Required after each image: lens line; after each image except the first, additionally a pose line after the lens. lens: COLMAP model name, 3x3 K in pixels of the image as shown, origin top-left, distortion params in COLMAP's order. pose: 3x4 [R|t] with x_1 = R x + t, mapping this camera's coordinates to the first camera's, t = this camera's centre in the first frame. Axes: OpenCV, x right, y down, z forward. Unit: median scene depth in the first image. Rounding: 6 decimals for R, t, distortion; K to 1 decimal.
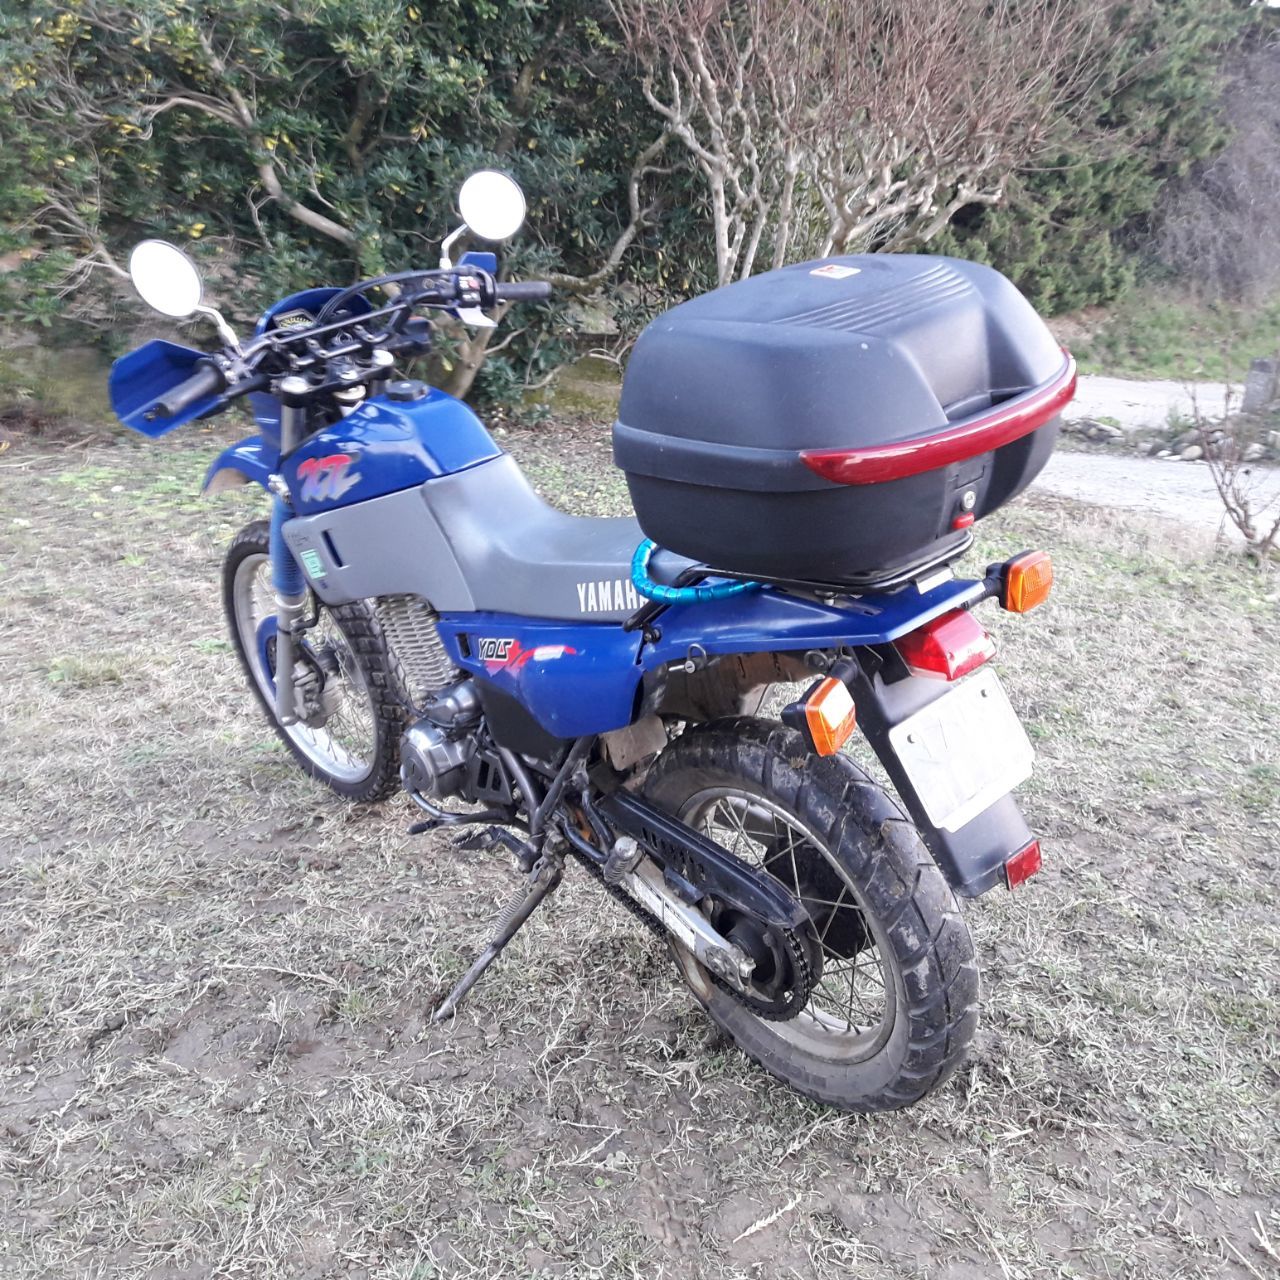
lens RADIAL K [[1379.0, 0, 640.0], [0, 1379.0, 640.0], [0, 0, 1]] dist [0.186746, -0.438200]
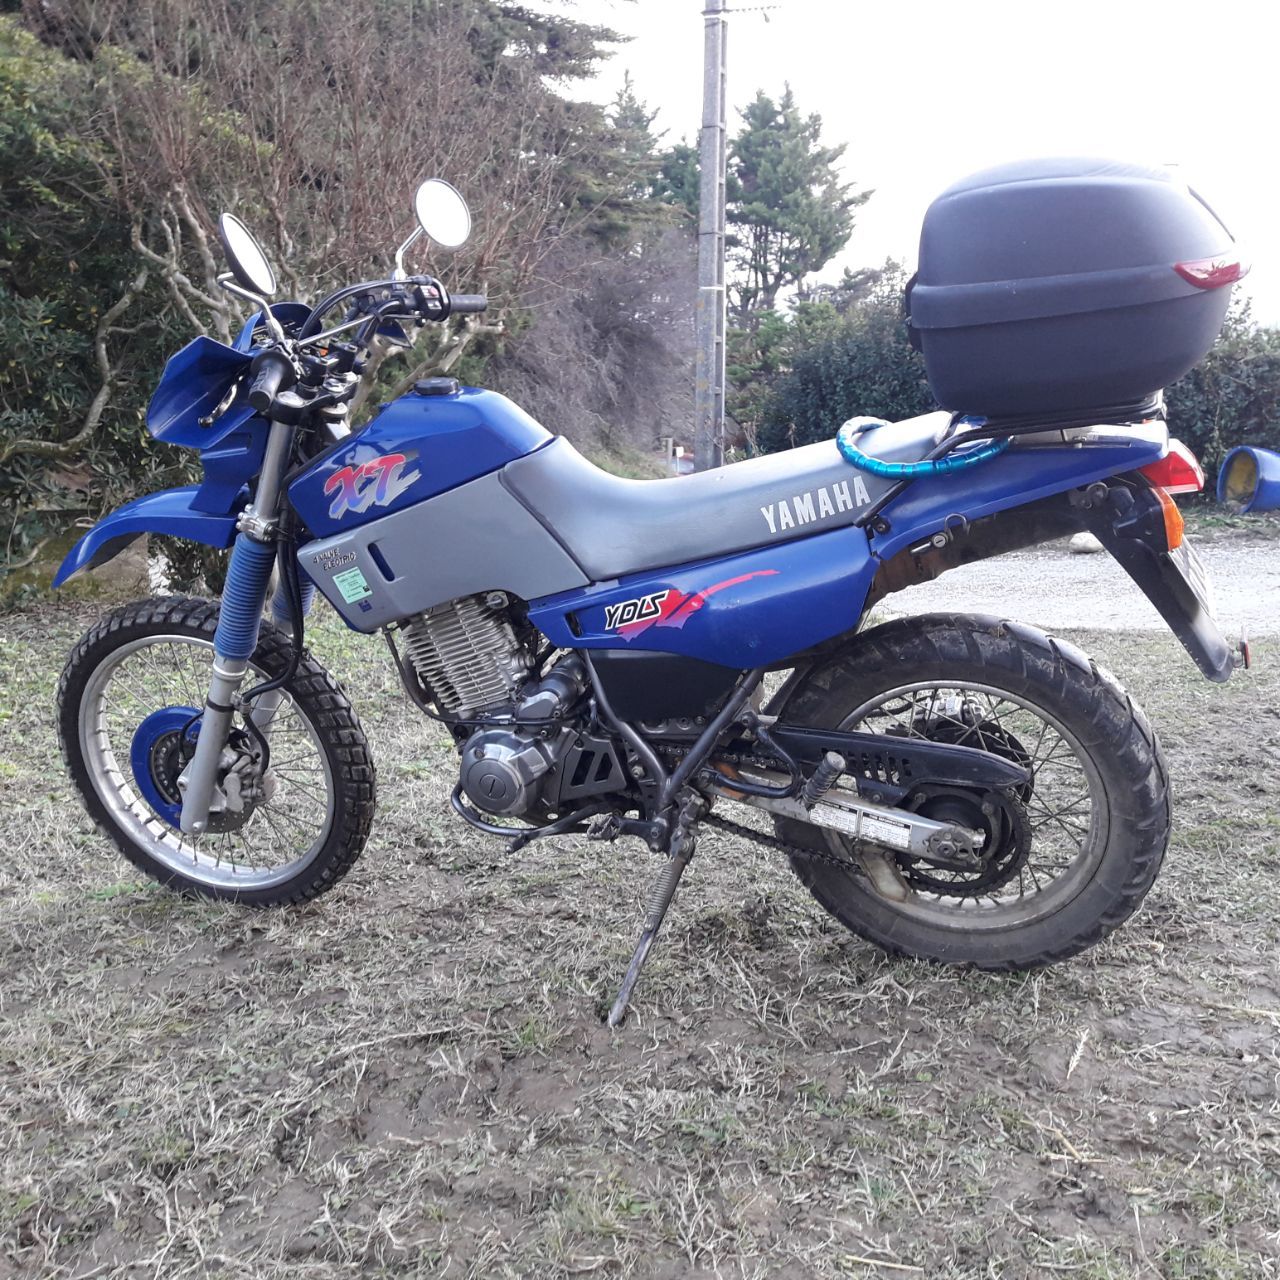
lens RADIAL K [[1379.0, 0, 640.0], [0, 1379.0, 640.0], [0, 0, 1]] dist [0.186746, -0.438200]
pose [[0.874093, -0.154421, 0.460559, -0.567611], [0.218004, 0.971986, -0.087852, 0.116313], [-0.434091, 0.177194, 0.883271, 0.137134]]
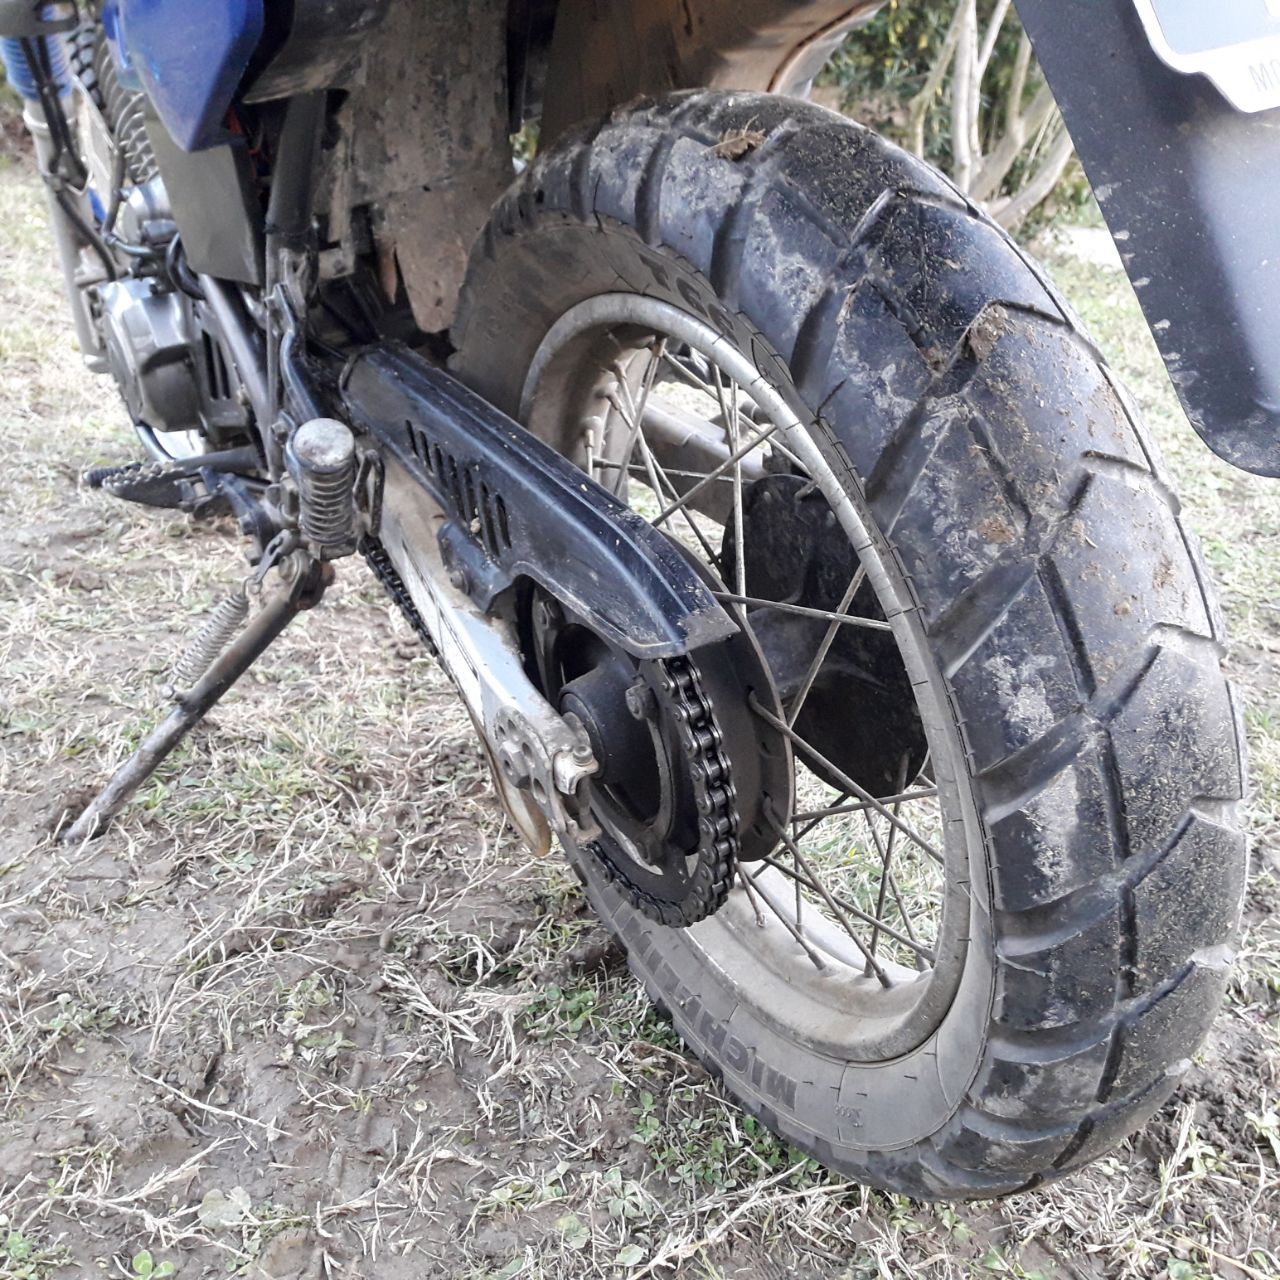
lens RADIAL K [[1376.6, 0, 640.0], [0, 1376.6, 640.0], [0, 0, 1]] dist [0.111140, -0.226009]
pose [[0.981892, 0.102265, -0.159467, 0.137116], [-0.091694, 0.993158, 0.072318, 0.161309], [0.165771, -0.056387, 0.984551, 0.603040]]
